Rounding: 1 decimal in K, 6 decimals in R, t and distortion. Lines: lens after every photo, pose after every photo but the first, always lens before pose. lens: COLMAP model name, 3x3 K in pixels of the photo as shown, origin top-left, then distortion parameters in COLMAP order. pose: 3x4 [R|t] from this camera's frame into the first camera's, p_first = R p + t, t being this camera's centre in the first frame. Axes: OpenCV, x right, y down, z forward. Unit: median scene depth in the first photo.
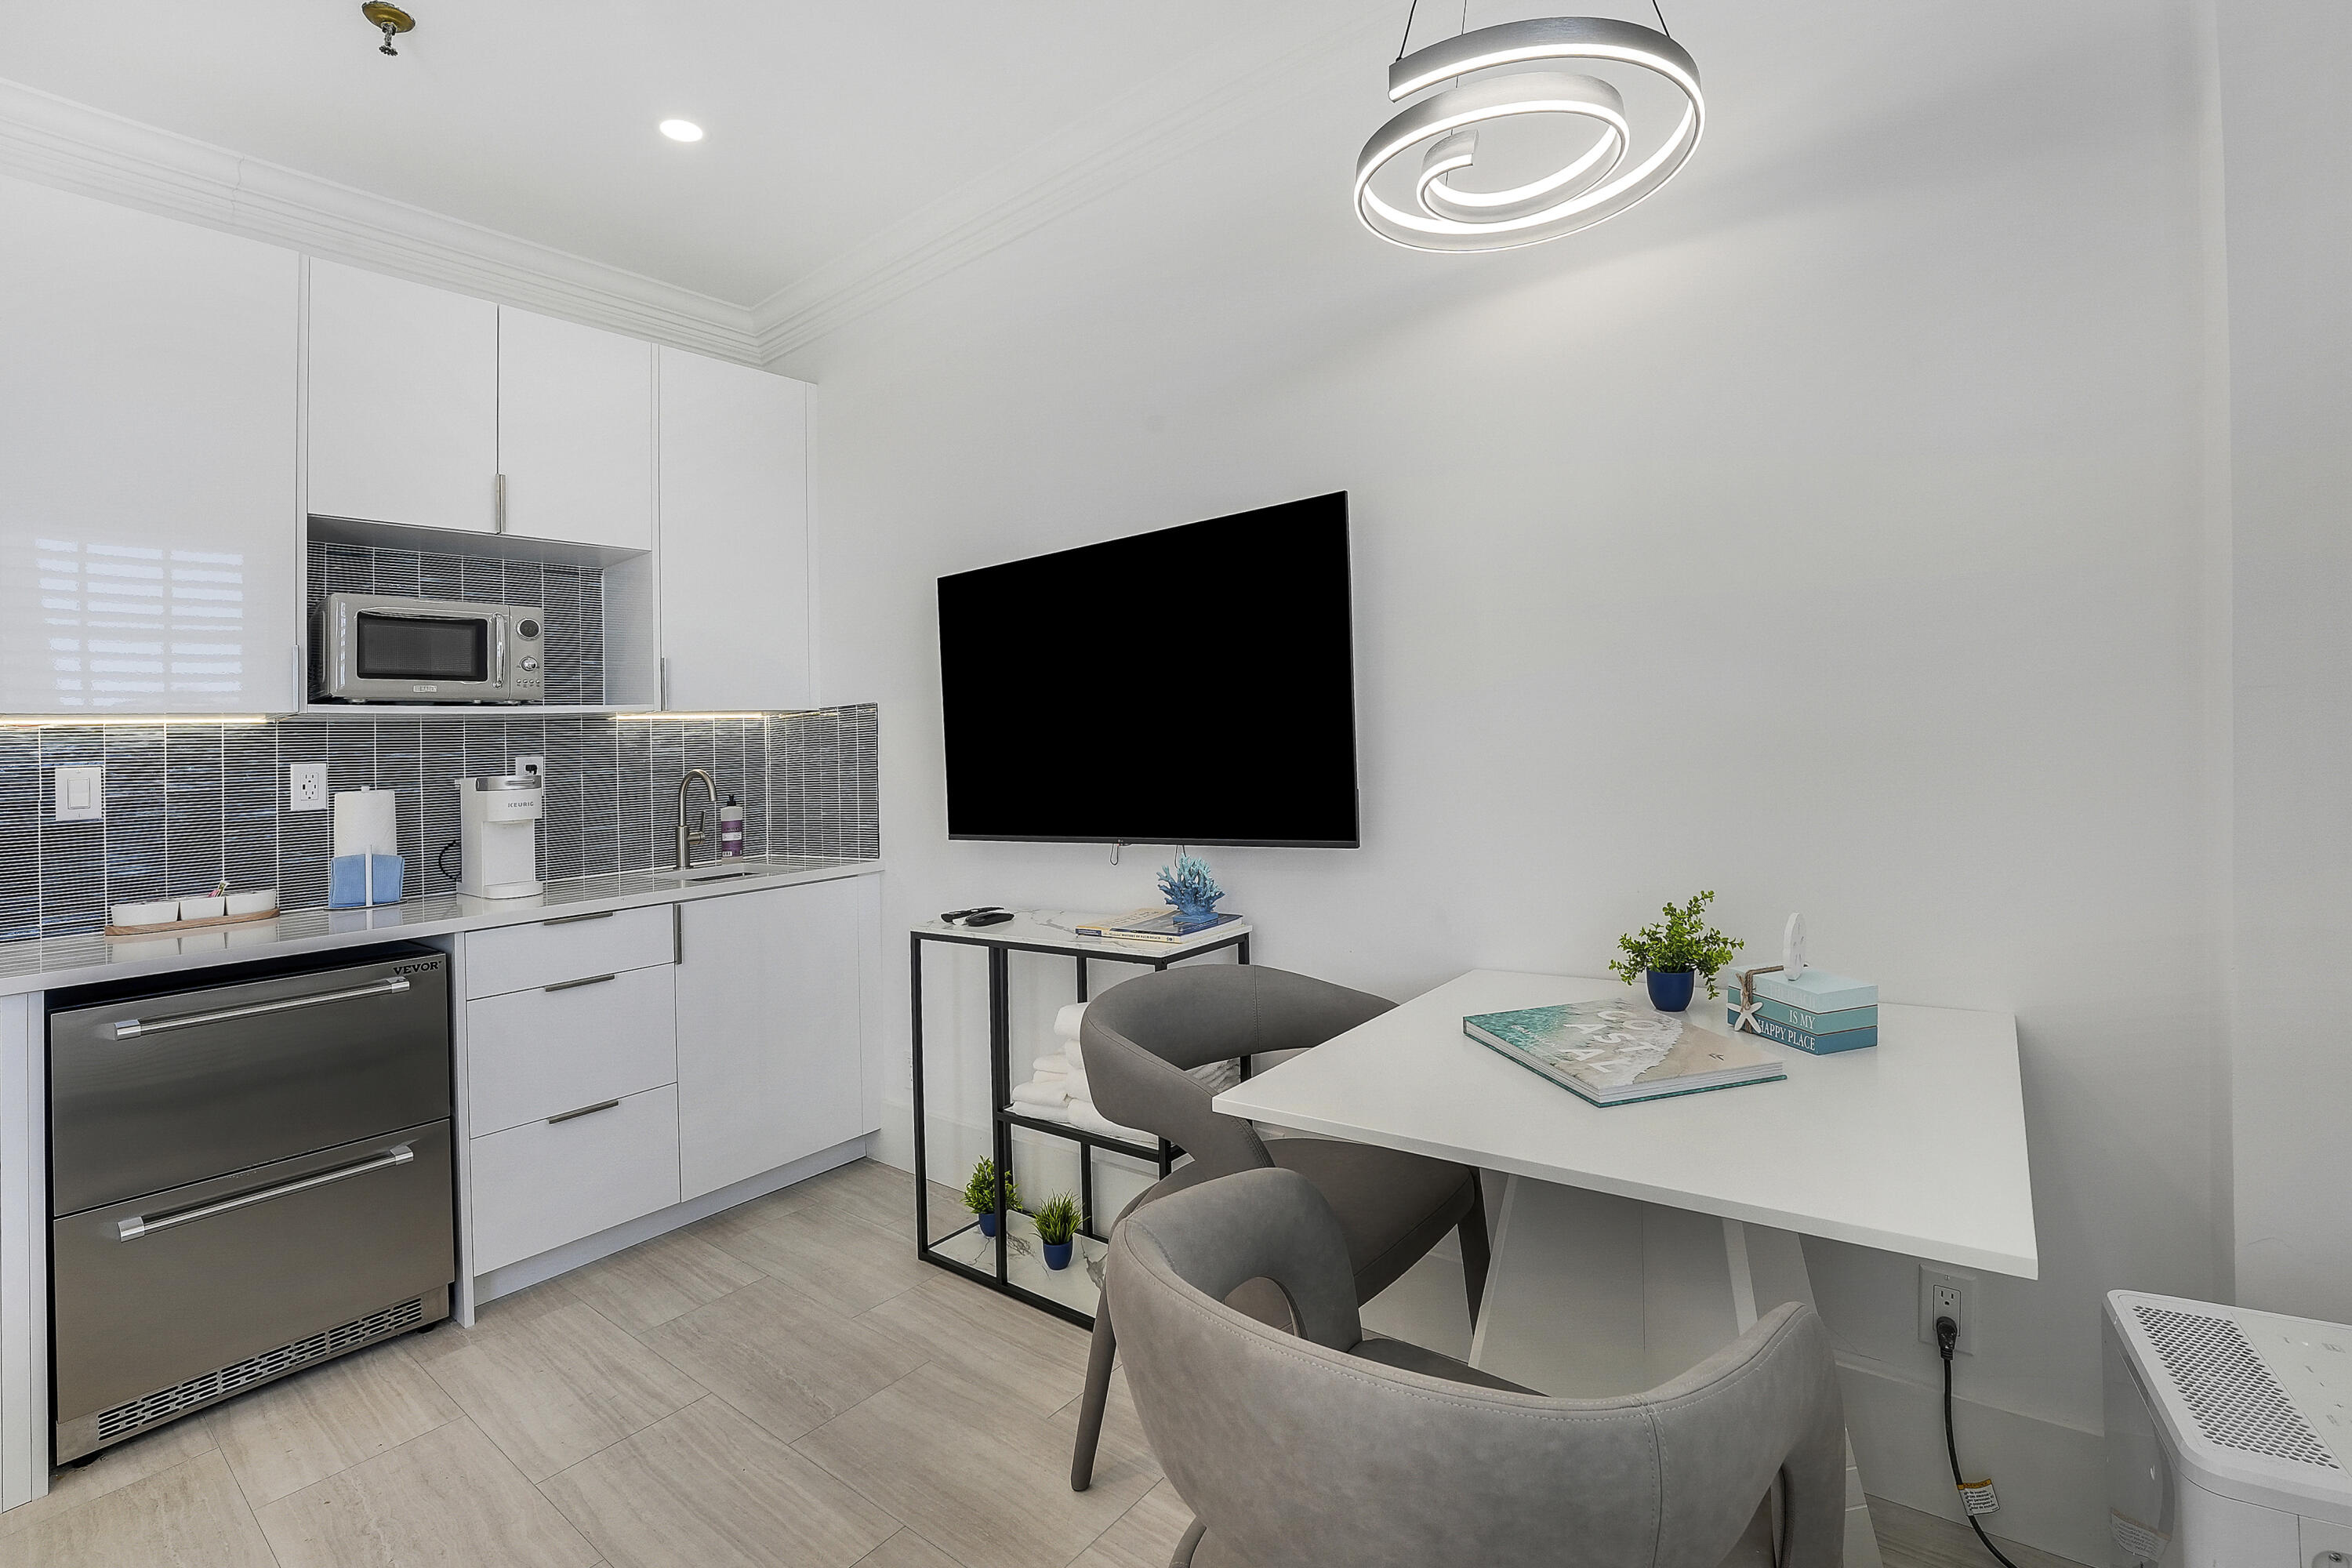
lens RADIAL K [[1045.1, 0, 1225.0], [0, 1045.1, 698.5], [0, 0, 1]] dist [-0.014983, -0.000710]
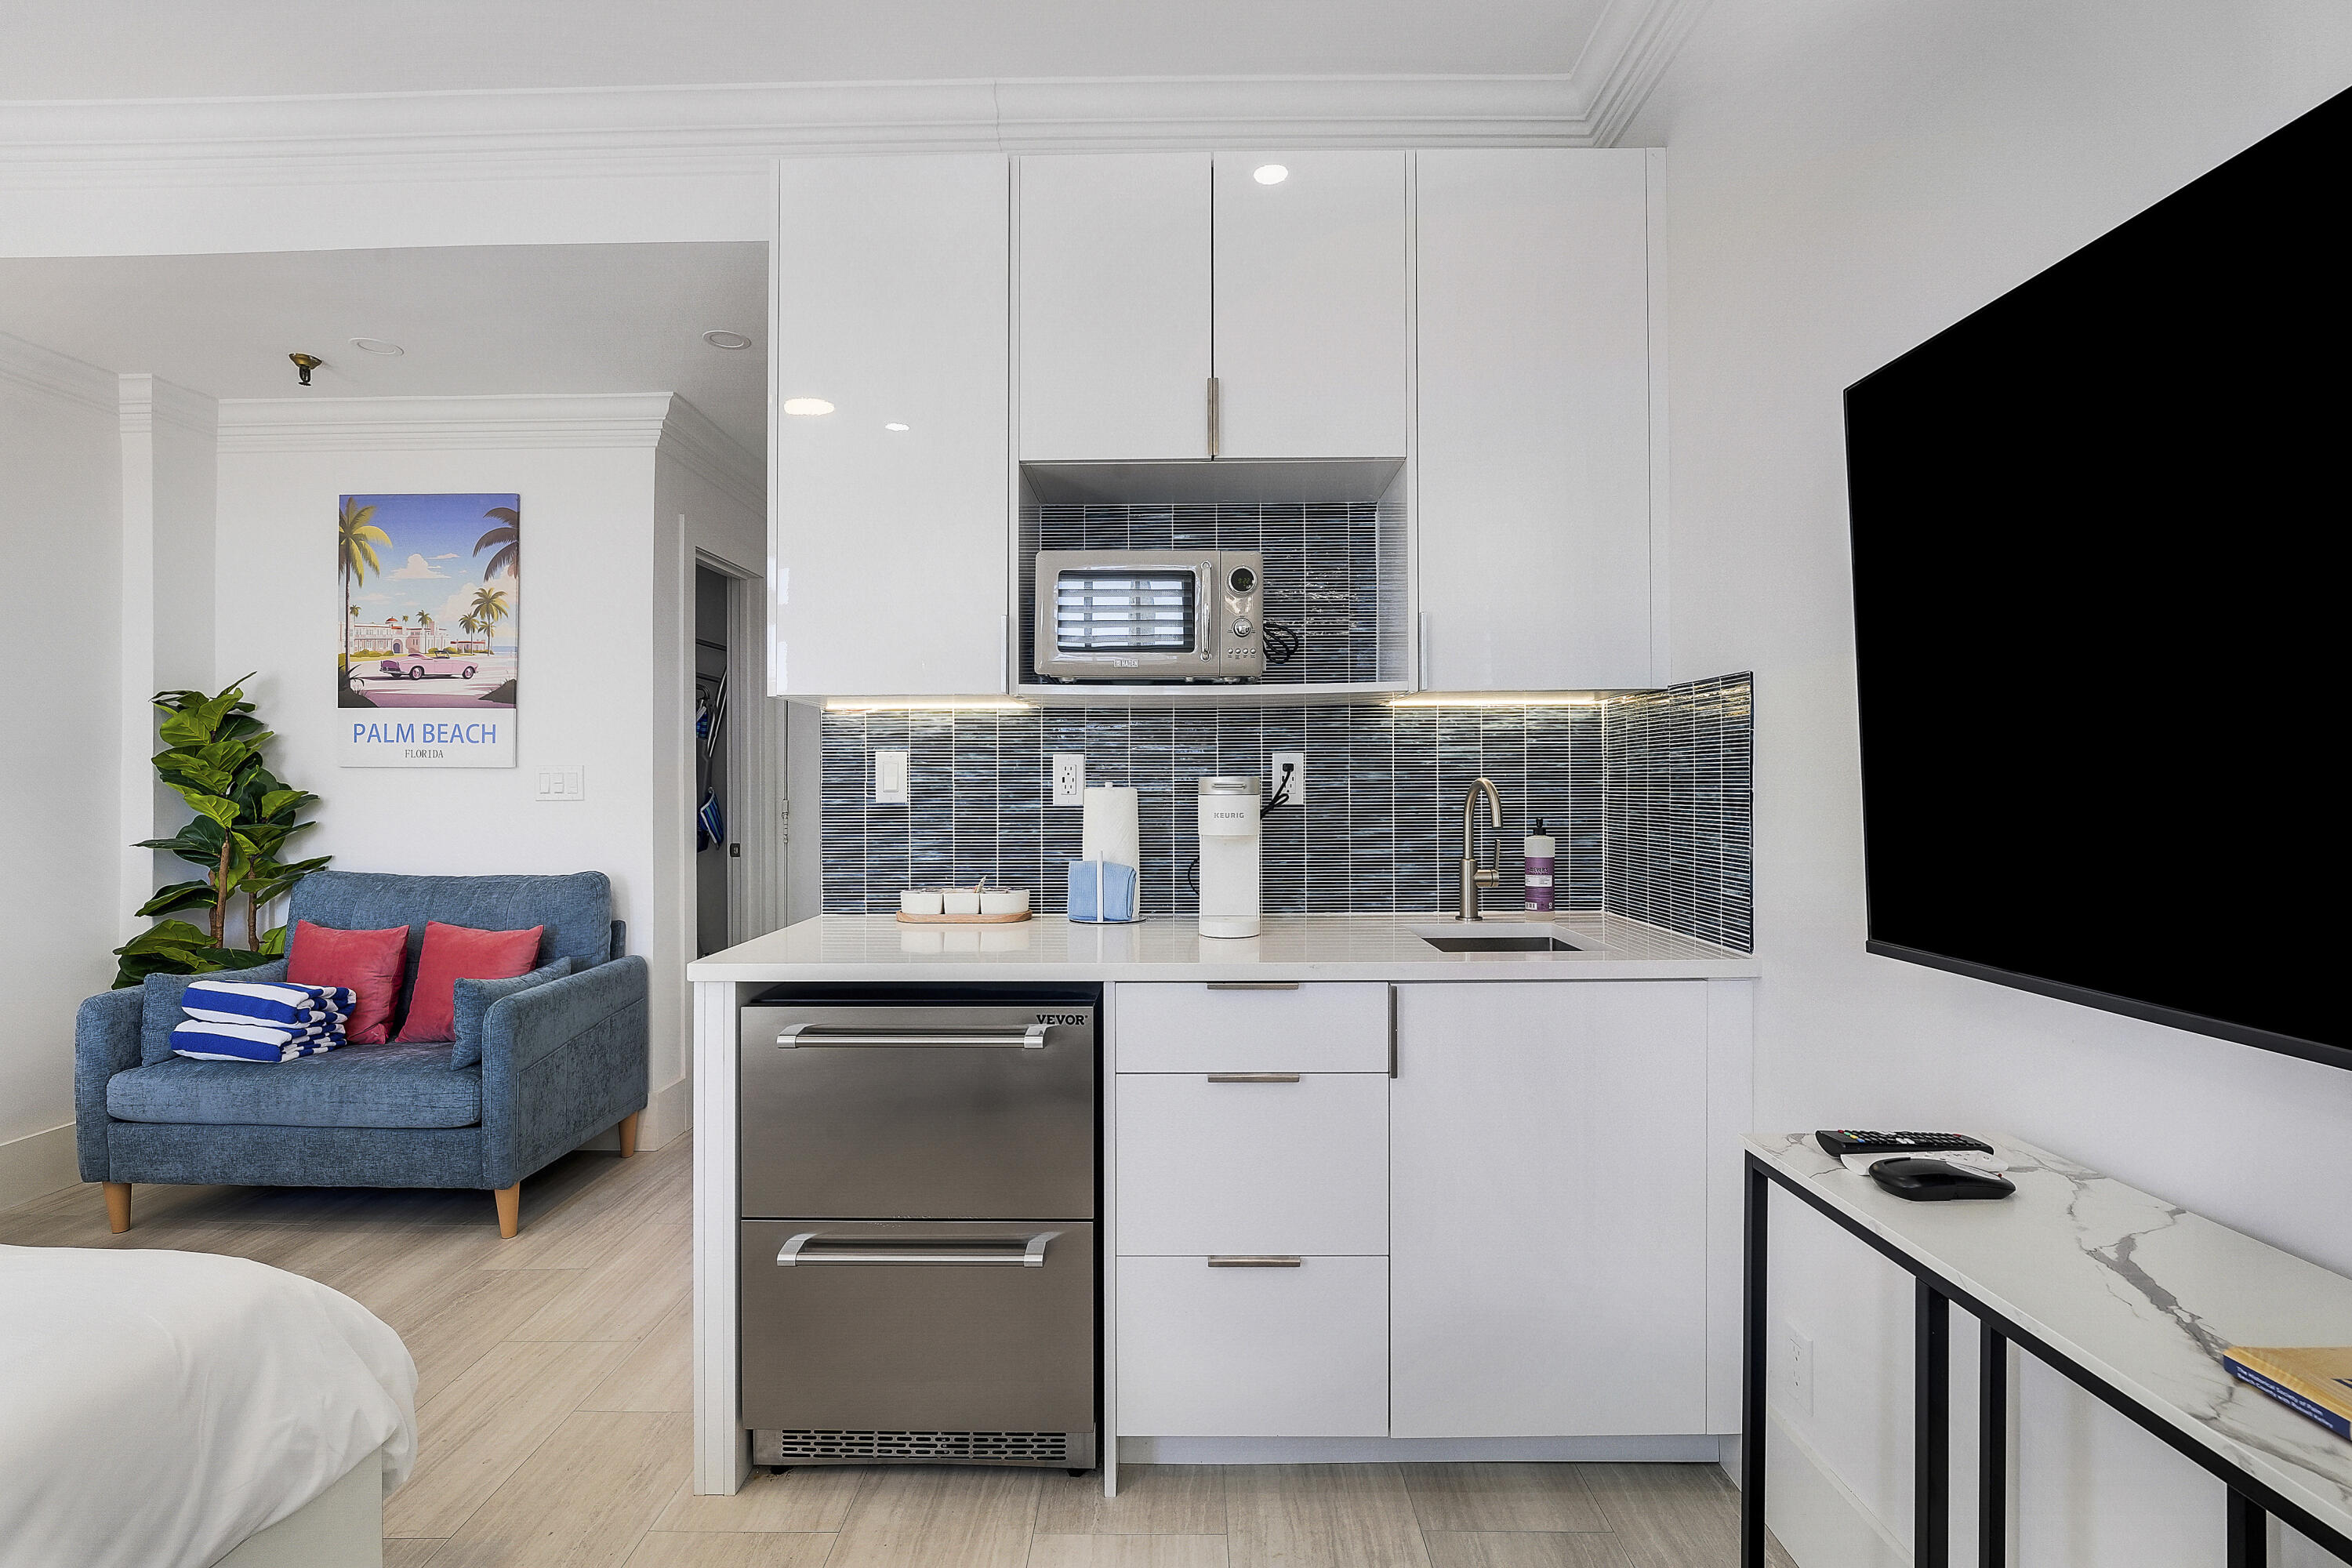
lens RADIAL K [[1081.9, 0, 1178.4], [0, 1081.9, 769.6], [0, 0, 1]] dist [-0.018538, 0.003224]
pose [[0.598720, 0.035206, -0.800184, -0.079175], [0.012101, 0.998522, 0.052987, 0.028925], [0.800867, -0.041407, 0.597409, 0.534684]]
